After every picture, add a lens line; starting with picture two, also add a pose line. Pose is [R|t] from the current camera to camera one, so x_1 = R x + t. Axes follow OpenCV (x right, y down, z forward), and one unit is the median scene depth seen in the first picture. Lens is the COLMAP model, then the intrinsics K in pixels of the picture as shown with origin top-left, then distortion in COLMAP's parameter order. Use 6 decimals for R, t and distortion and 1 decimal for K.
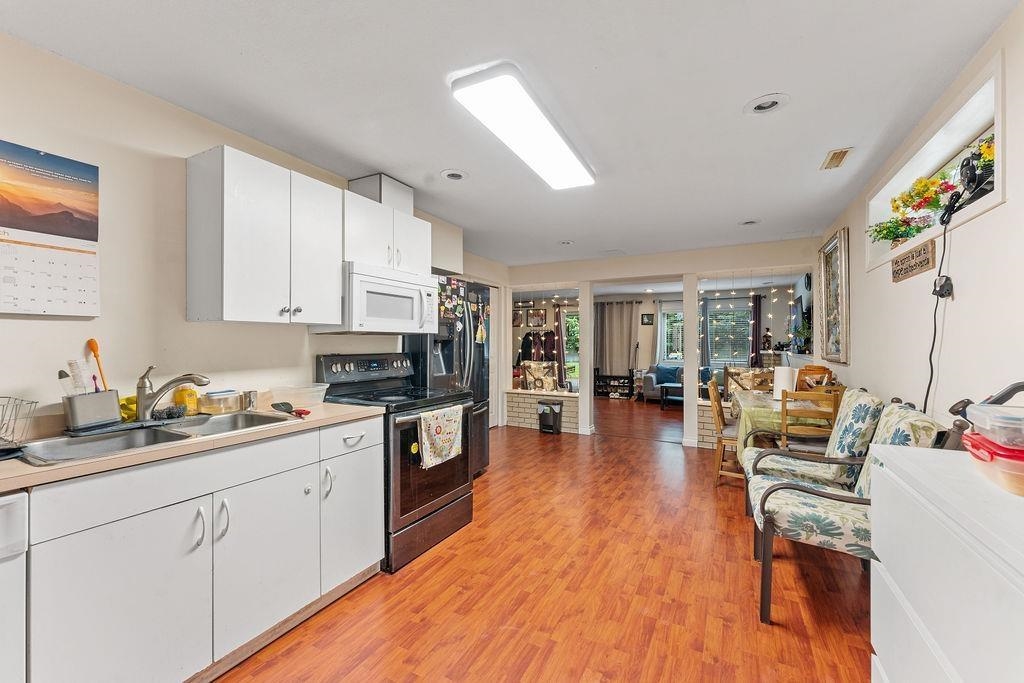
lens RADIAL K [[414.3, 0, 513.0], [0, 414.3, 342.7], [0, 0, 1]] dist [0.010511, 0.000125]
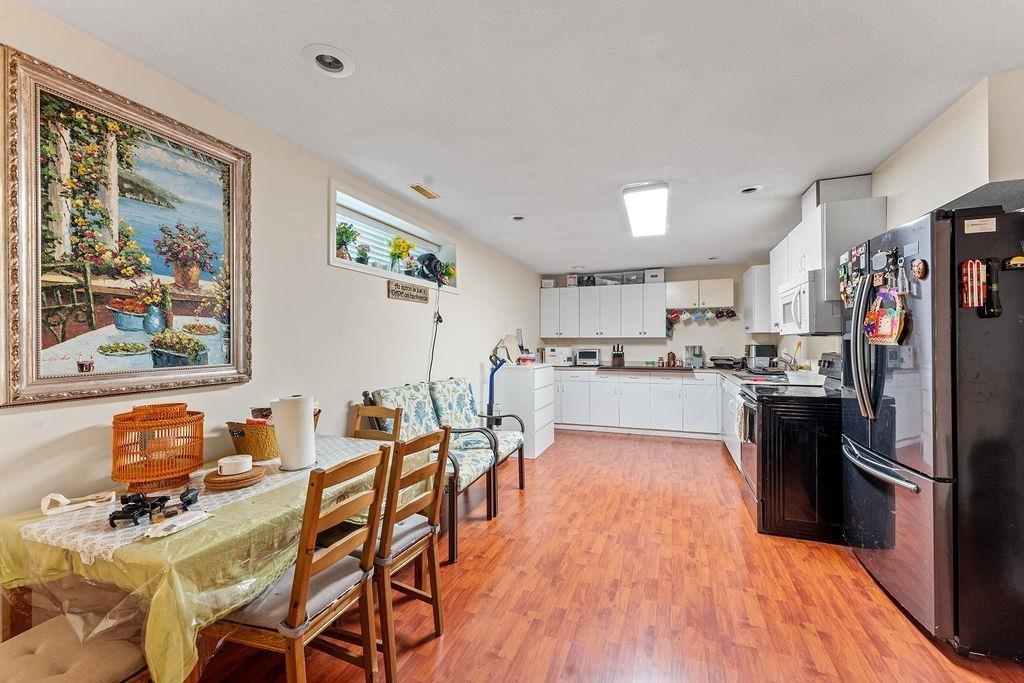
lens RADIAL K [[414.3, 0, 511.8], [0, 414.3, 342.2], [0, 0, 1]] dist [0.010511, 0.000125]
pose [[-0.992758, 0.006072, -0.119980, 0.645192], [0.006466, 0.999975, -0.002901, -0.004365], [0.119959, -0.003656, -0.992772, 2.130502]]
